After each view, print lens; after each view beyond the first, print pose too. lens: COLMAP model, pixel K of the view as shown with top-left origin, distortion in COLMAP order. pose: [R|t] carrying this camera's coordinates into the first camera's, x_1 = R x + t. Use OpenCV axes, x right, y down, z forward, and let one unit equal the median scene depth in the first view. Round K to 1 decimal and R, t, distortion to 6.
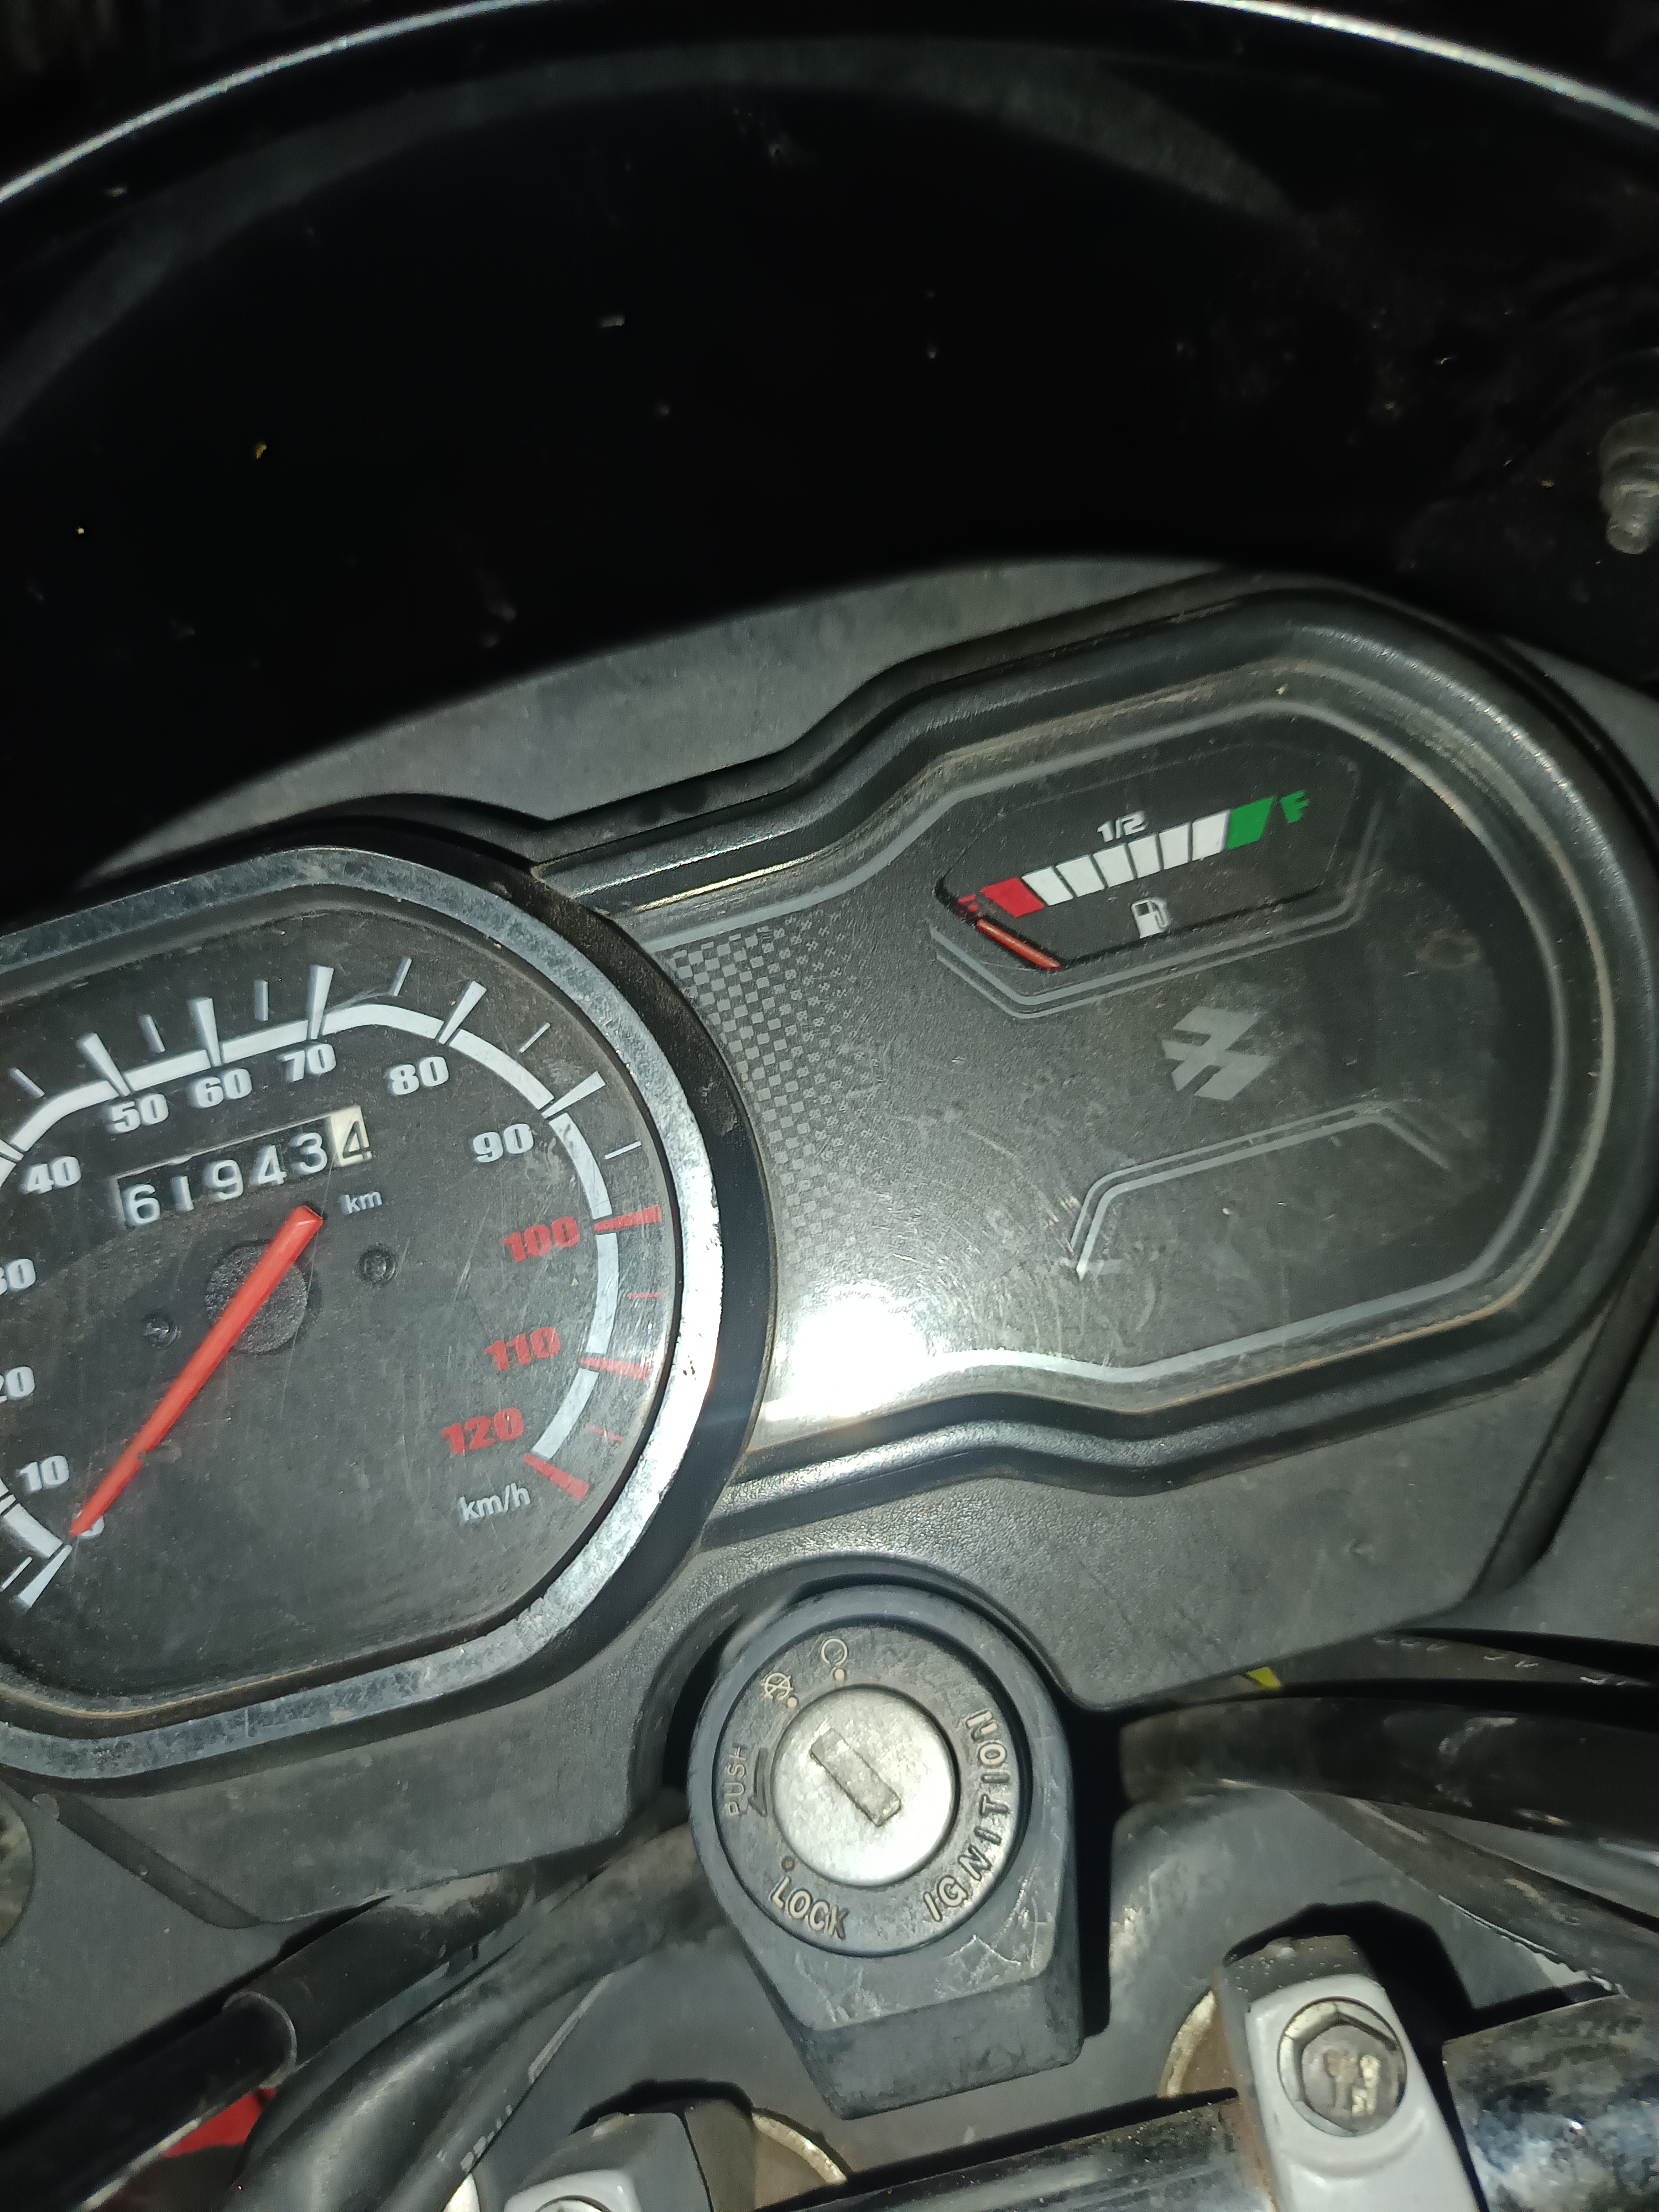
lens RADIAL K [[1705.3, 0, 820.2], [0, 1705.3, 1076.8], [0, 0, 1]] dist [-0.069391, 0.025439]
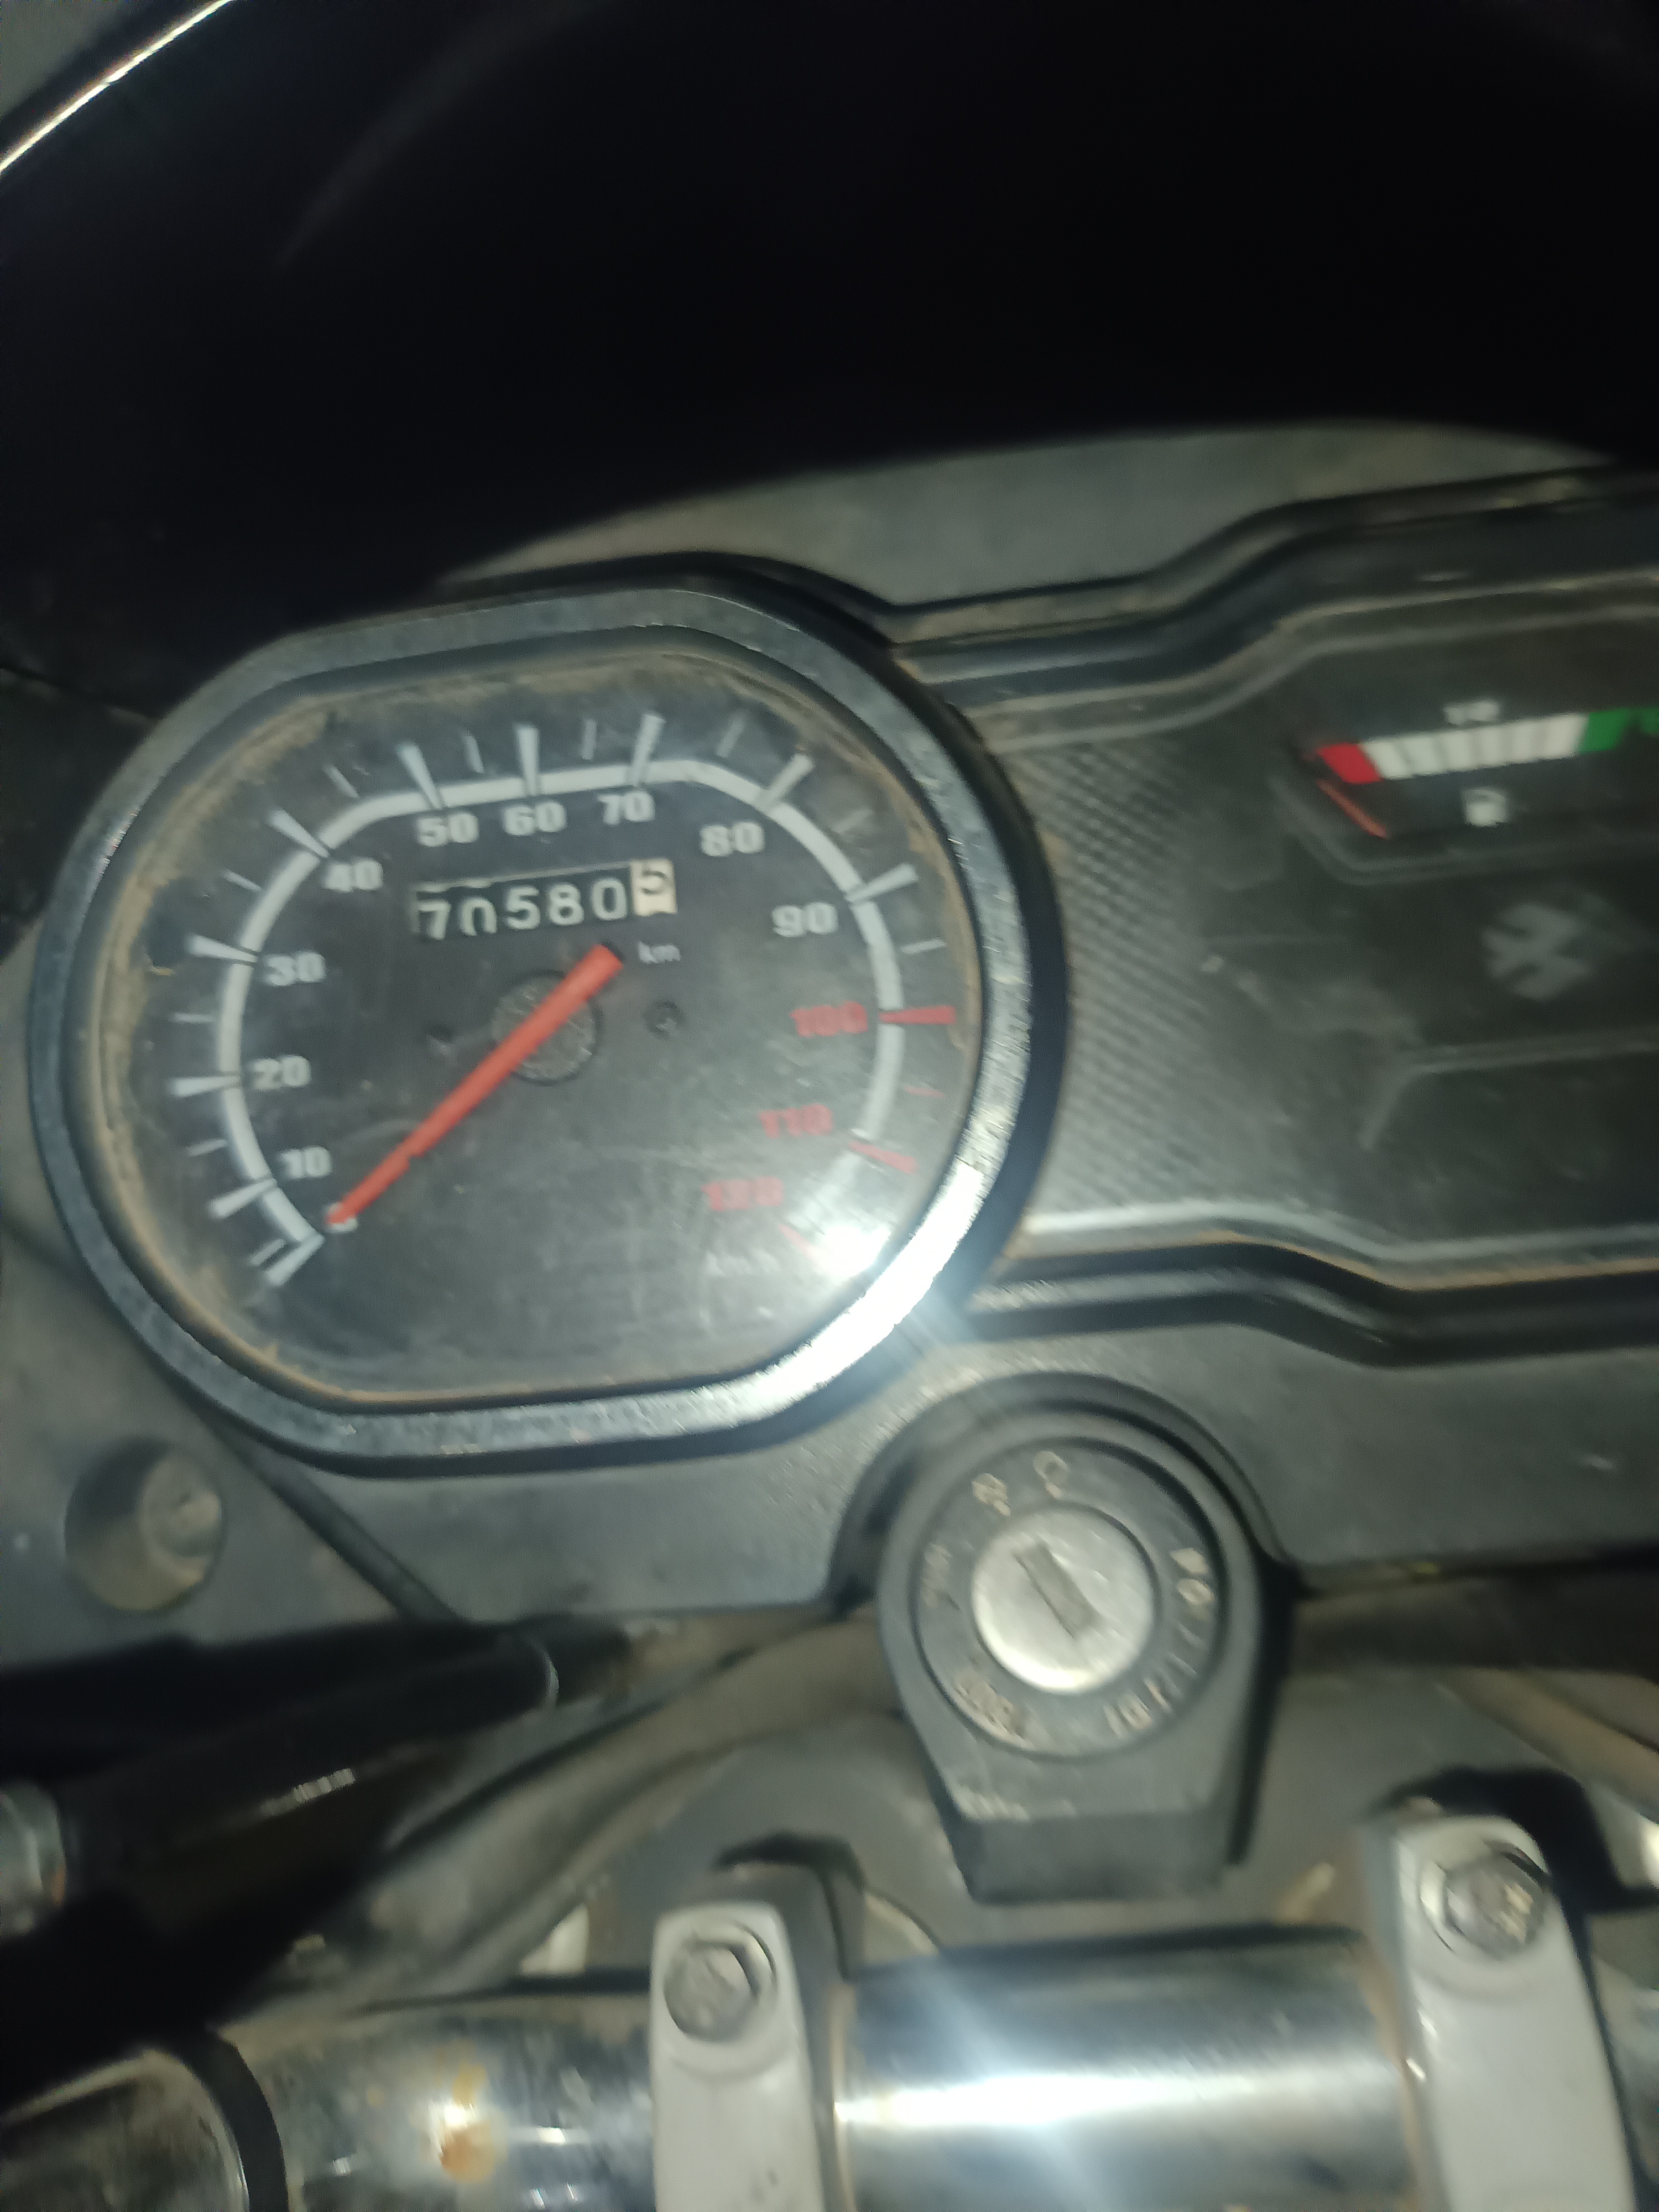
lens RADIAL K [[1705.3, 0, 792.9], [0, 1705.3, 1092.6], [0, 0, 1]] dist [-0.069391, 0.025439]
pose [[0.983529, 0.175027, -0.045117, -0.130100], [-0.170413, 0.981134, 0.091296, 0.048477], [0.060245, -0.082103, 0.994801, -0.007014]]
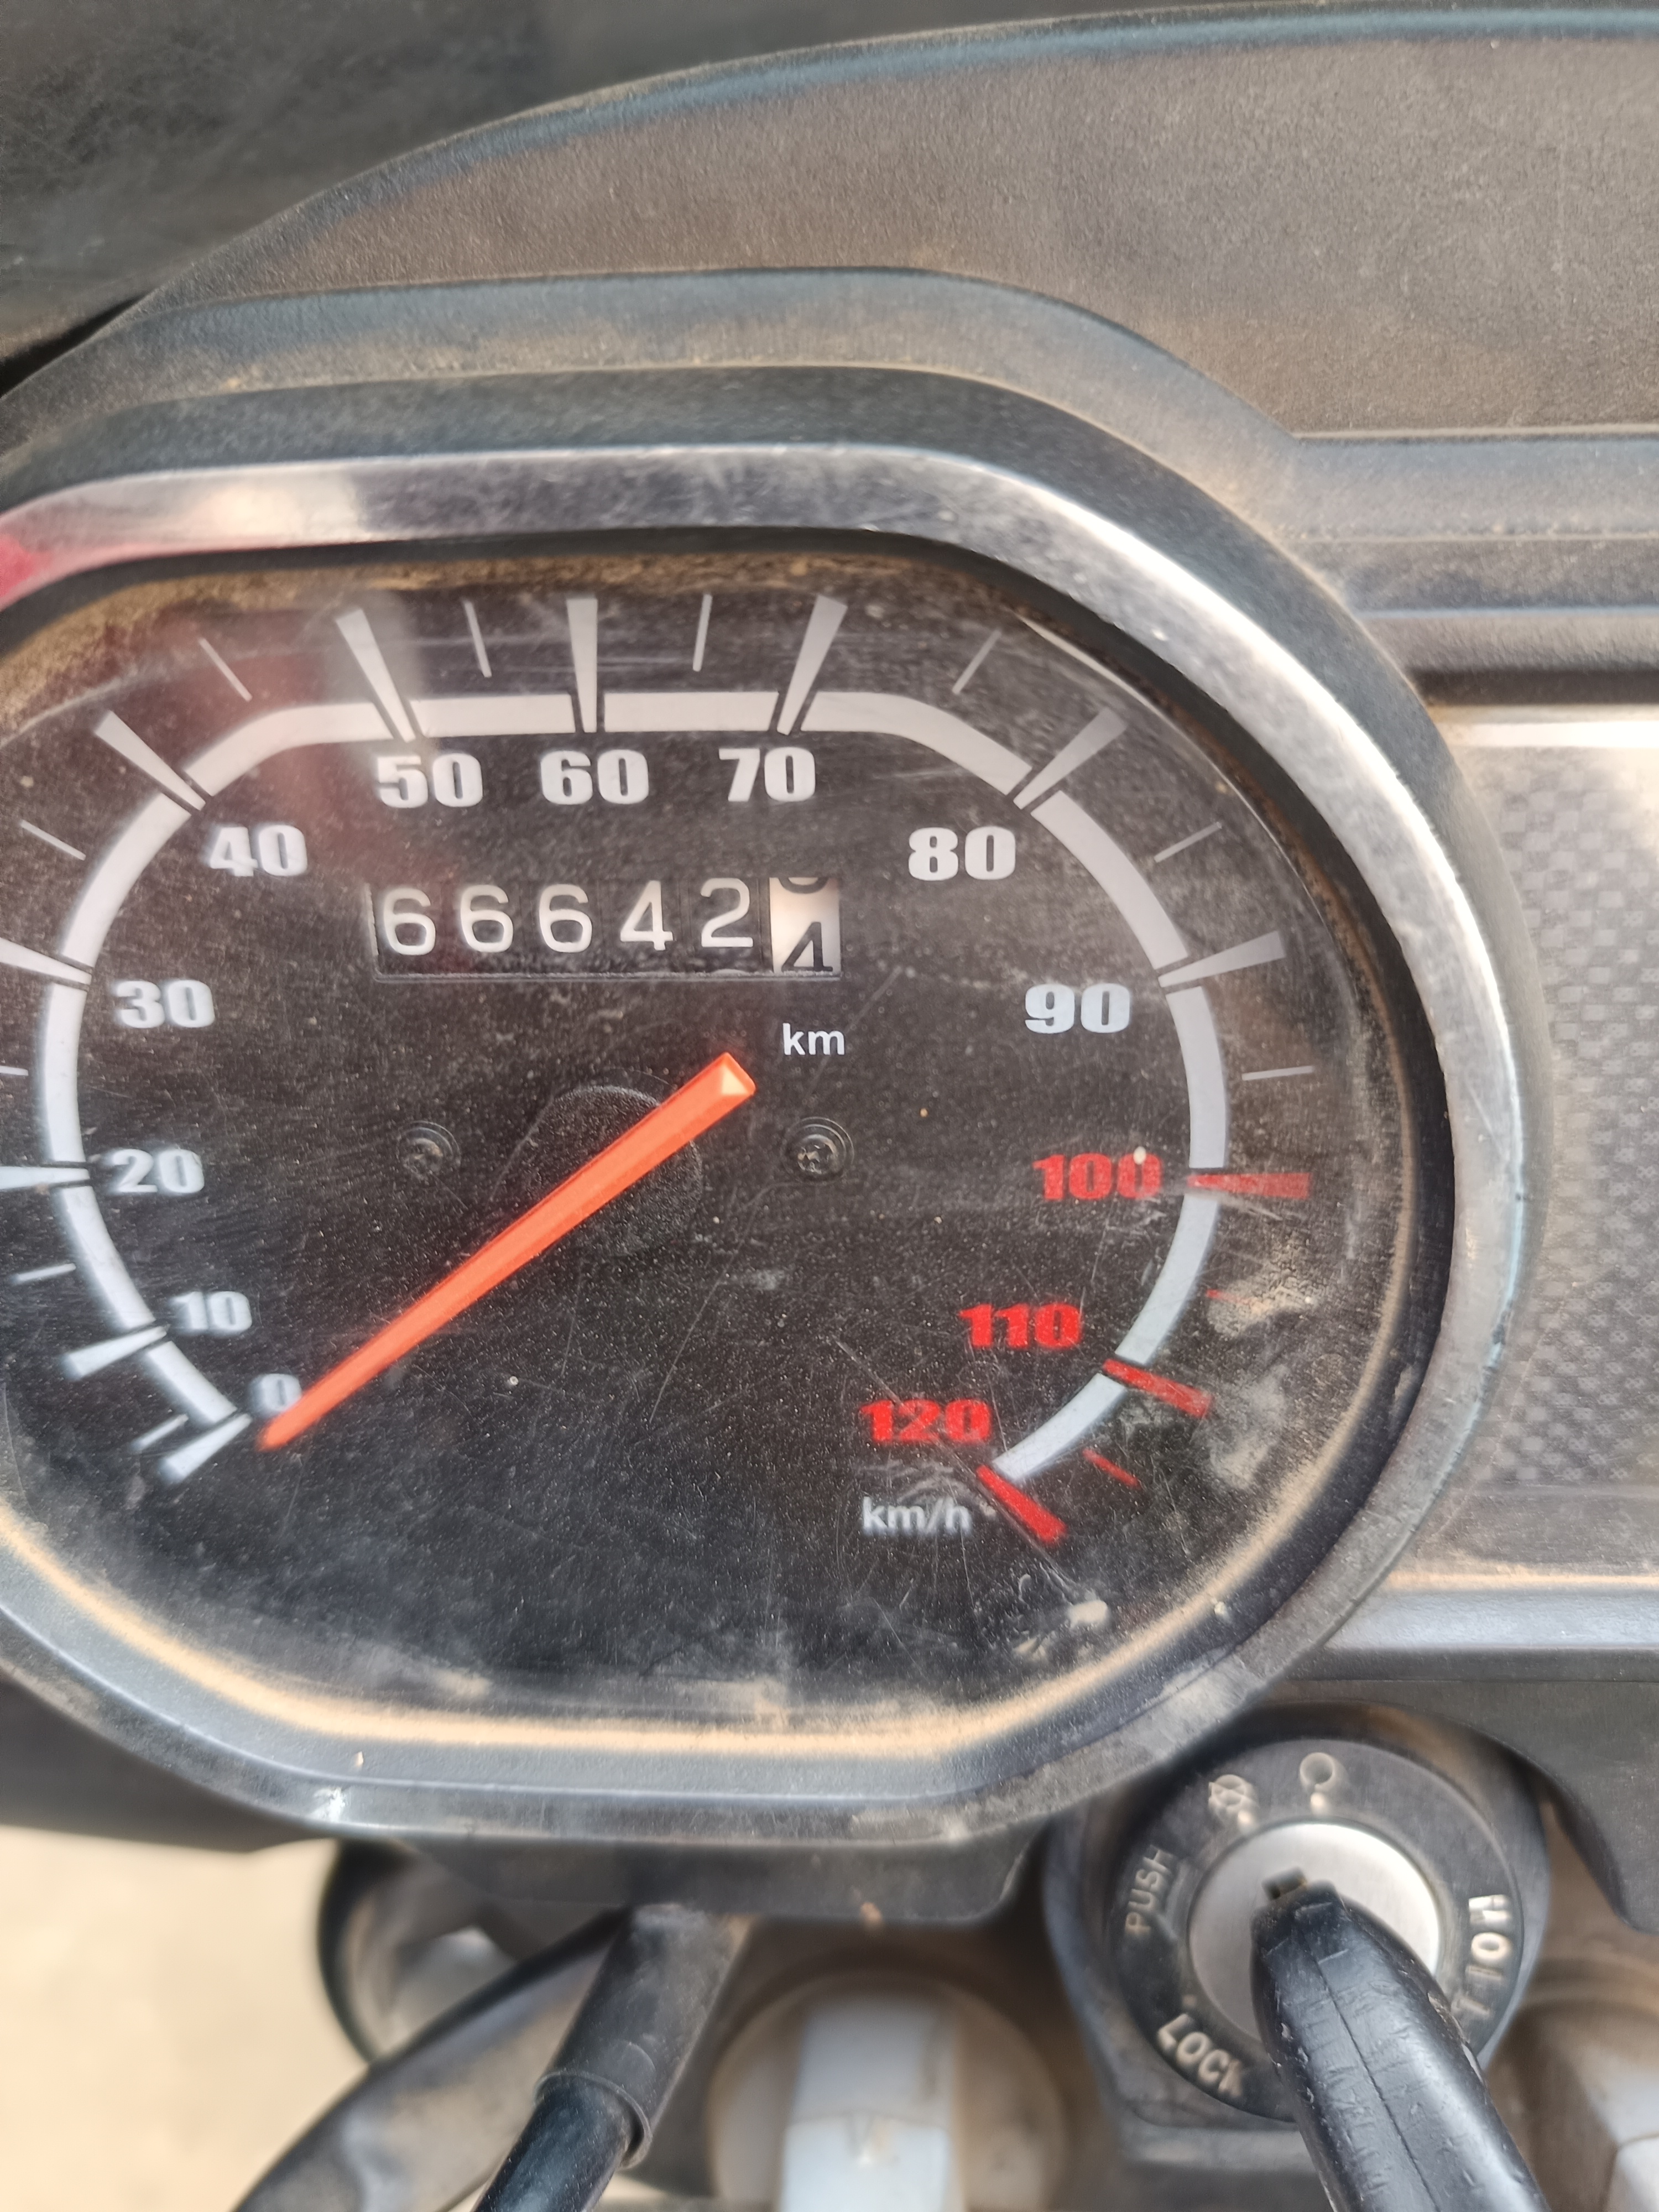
lens RADIAL K [[1705.3, 0, 830.3], [0, 1705.3, 1149.2], [0, 0, 1]] dist [-0.069391, 0.025439]
pose [[0.969251, 0.216124, 0.117658, -0.321720], [-0.245987, 0.838127, 0.486862, -0.177065], [0.006611, -0.500833, 0.865519, 0.477955]]
